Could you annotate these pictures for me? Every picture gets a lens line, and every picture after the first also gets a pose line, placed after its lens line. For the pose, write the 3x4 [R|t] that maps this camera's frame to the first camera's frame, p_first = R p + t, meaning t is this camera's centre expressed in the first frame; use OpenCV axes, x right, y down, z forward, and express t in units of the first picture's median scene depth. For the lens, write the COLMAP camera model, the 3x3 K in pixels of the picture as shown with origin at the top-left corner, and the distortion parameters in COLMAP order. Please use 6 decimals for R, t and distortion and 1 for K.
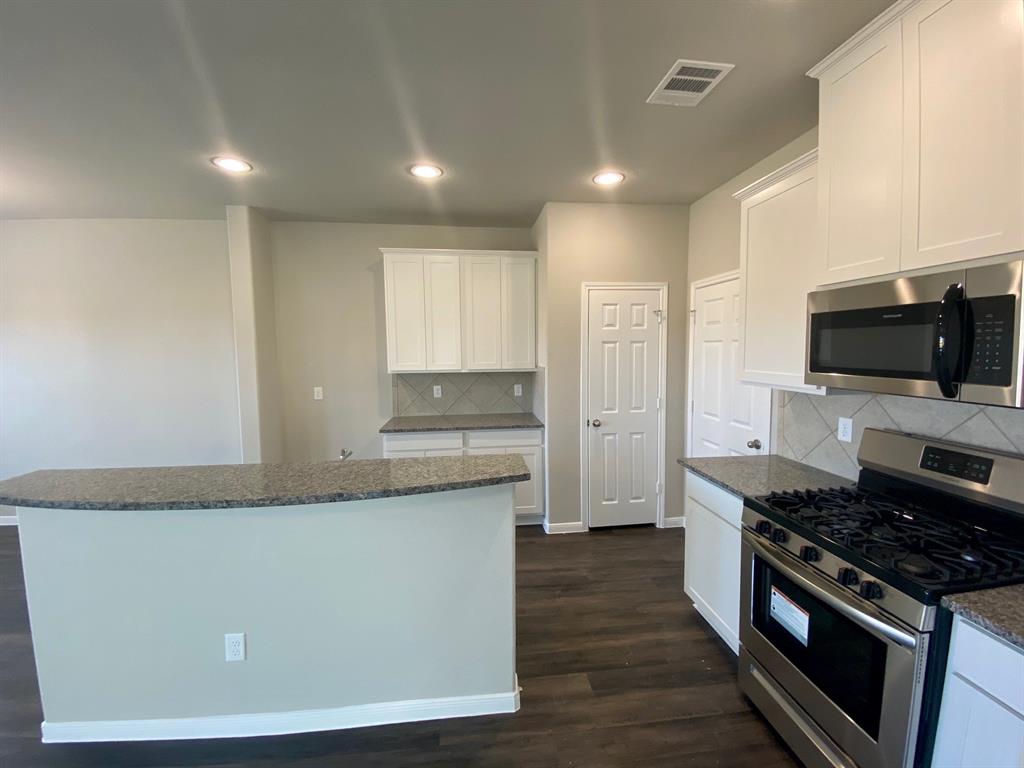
lens RADIAL K [[411.3, 0, 512.1], [0, 411.3, 376.6], [0, 0, 1]] dist [0.027792, -0.025970]
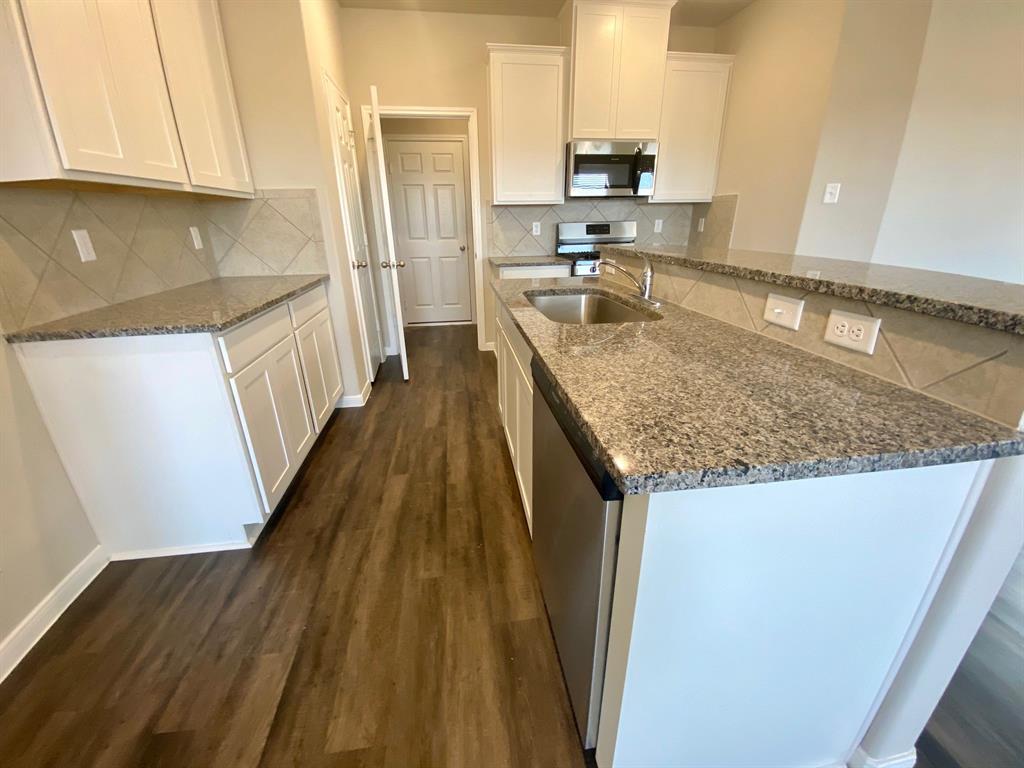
lens RADIAL K [[412.1, 0, 509.6], [0, 412.1, 379.3], [0, 0, 1]] dist [0.023121, -0.021060]
pose [[-0.026604, -0.346339, 0.937732, -1.255174], [0.086450, 0.933753, 0.347322, 0.111814], [-0.995901, 0.090307, 0.005099, 1.243722]]
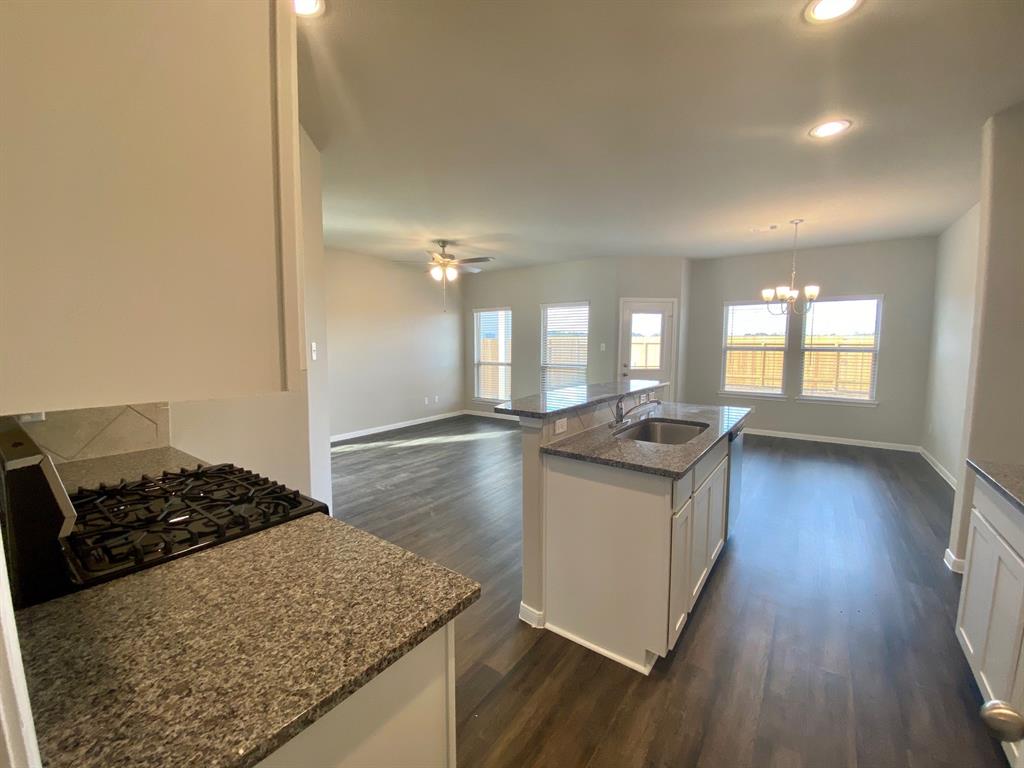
lens RADIAL K [[412.1, 0, 509.6], [0, 412.1, 379.3], [0, 0, 1]] dist [0.023121, -0.021060]
pose [[-0.679724, 0.075822, -0.729538, 0.786215], [-0.045220, 0.988418, 0.144861, -0.035560], [0.732072, 0.131455, -0.668423, 1.557270]]
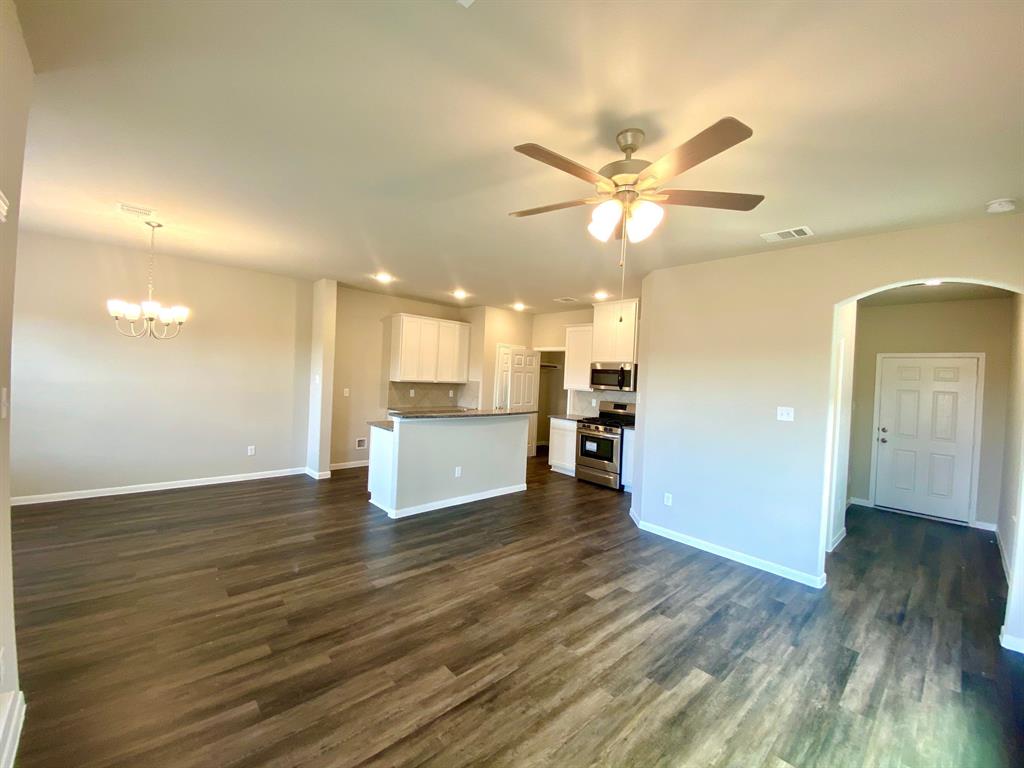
lens RADIAL K [[412.1, 0, 509.6], [0, 412.1, 379.3], [0, 0, 1]] dist [0.023121, -0.021060]
pose [[0.808343, 0.041617, 0.587239, -1.816244], [-0.013772, 0.998562, -0.051809, 0.127377], [-0.588551, 0.033792, 0.807754, -1.373664]]
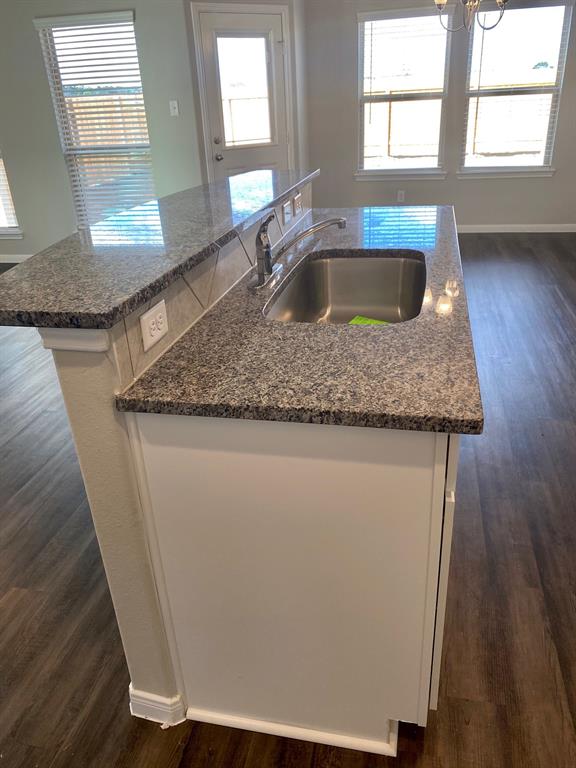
lens RADIAL K [[594.8, 0, 283.3], [0, 594.8, 382.9], [0, 0, 1]] dist [0.004860, 0.002760]
pose [[-0.327608, 0.435054, -0.838690, 0.418515], [-0.014765, 0.885212, 0.464954, 0.000645], [0.944698, 0.164706, -0.283579, 1.262766]]
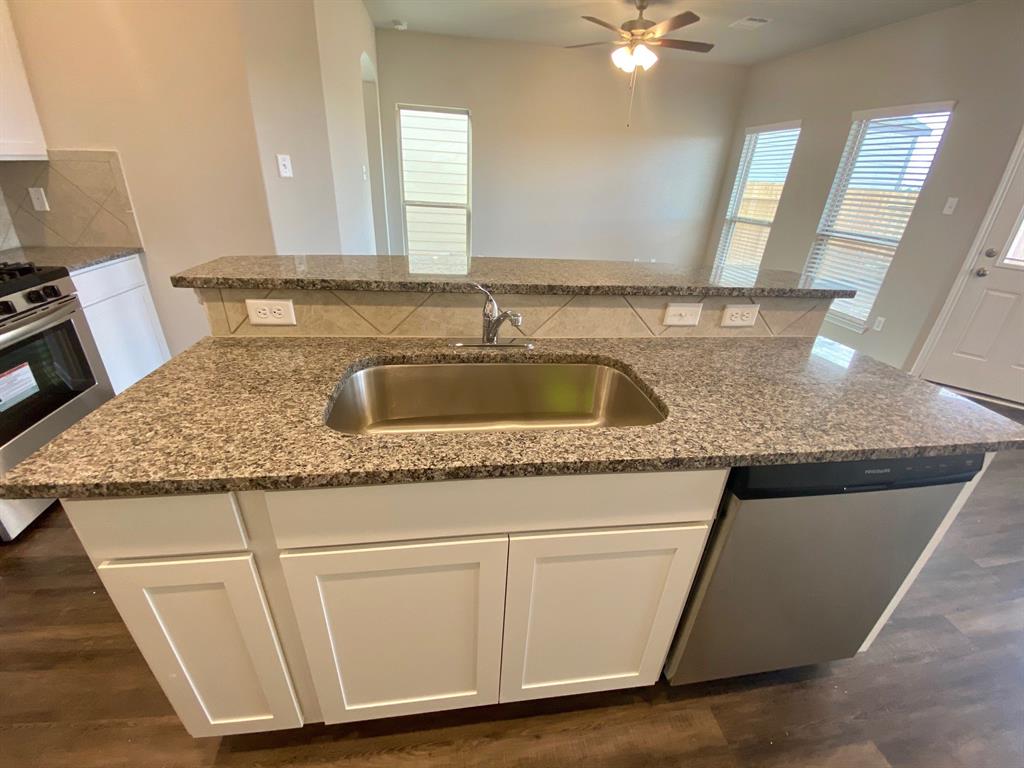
lens RADIAL K [[413.1, 0, 510.6], [0, 413.1, 377.5], [0, 0, 1]] dist [0.023307, -0.020975]
pose [[-0.998849, -0.020489, -0.043372, -0.399732], [-0.039276, 0.868417, 0.494276, 0.012513], [0.027537, 0.495410, -0.868223, 1.517854]]
